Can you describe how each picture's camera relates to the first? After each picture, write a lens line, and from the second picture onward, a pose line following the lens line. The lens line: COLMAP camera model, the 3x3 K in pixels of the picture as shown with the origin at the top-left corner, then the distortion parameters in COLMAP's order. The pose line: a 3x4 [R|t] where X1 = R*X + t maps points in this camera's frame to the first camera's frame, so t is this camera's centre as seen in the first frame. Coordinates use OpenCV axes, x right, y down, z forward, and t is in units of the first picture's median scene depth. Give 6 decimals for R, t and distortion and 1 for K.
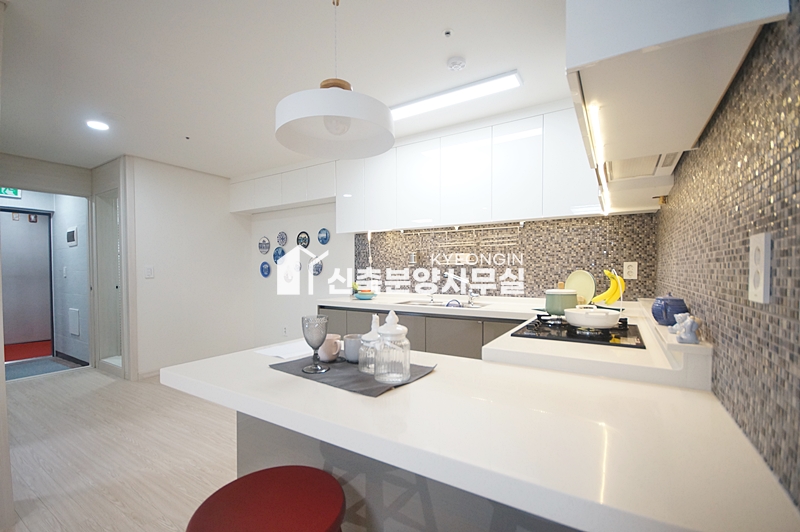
lens RADIAL K [[352.9, 0, 402.7], [0, 352.9, 269.3], [0, 0, 1]] dist [-0.002243, -0.004237]
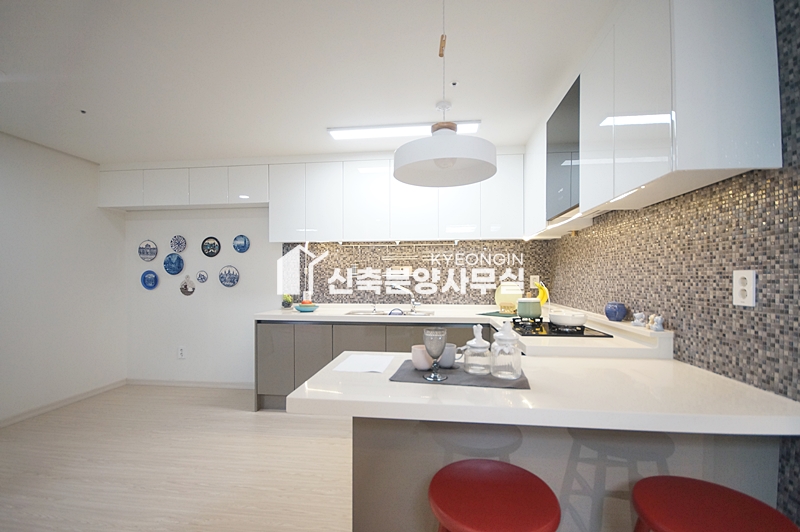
lens RADIAL K [[352.9, 0, 398.9], [0, 352.9, 267.3], [0, 0, 1]] dist [-0.002243, -0.004237]
pose [[0.903604, 0.013509, 0.428156, -0.308228], [-0.002539, 0.999654, -0.026184, -0.012318], [-0.428362, 0.022573, 0.903325, 0.011838]]
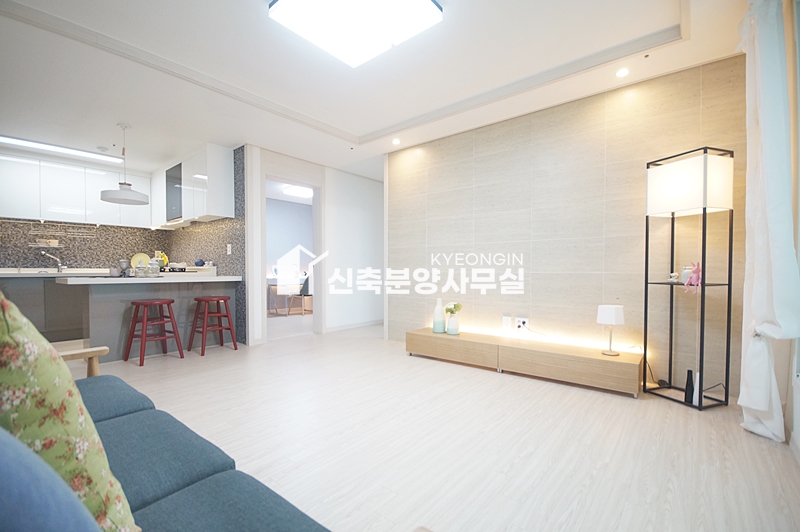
lens RADIAL K [[352.9, 0, 407.9], [0, 352.9, 286.9], [0, 0, 1]] dist [-0.002243, -0.004237]
pose [[0.121405, -0.042446, 0.991695, -1.100191], [-0.002124, 0.999072, 0.043022, 0.086396], [-0.992601, -0.007329, 0.121202, -0.671459]]
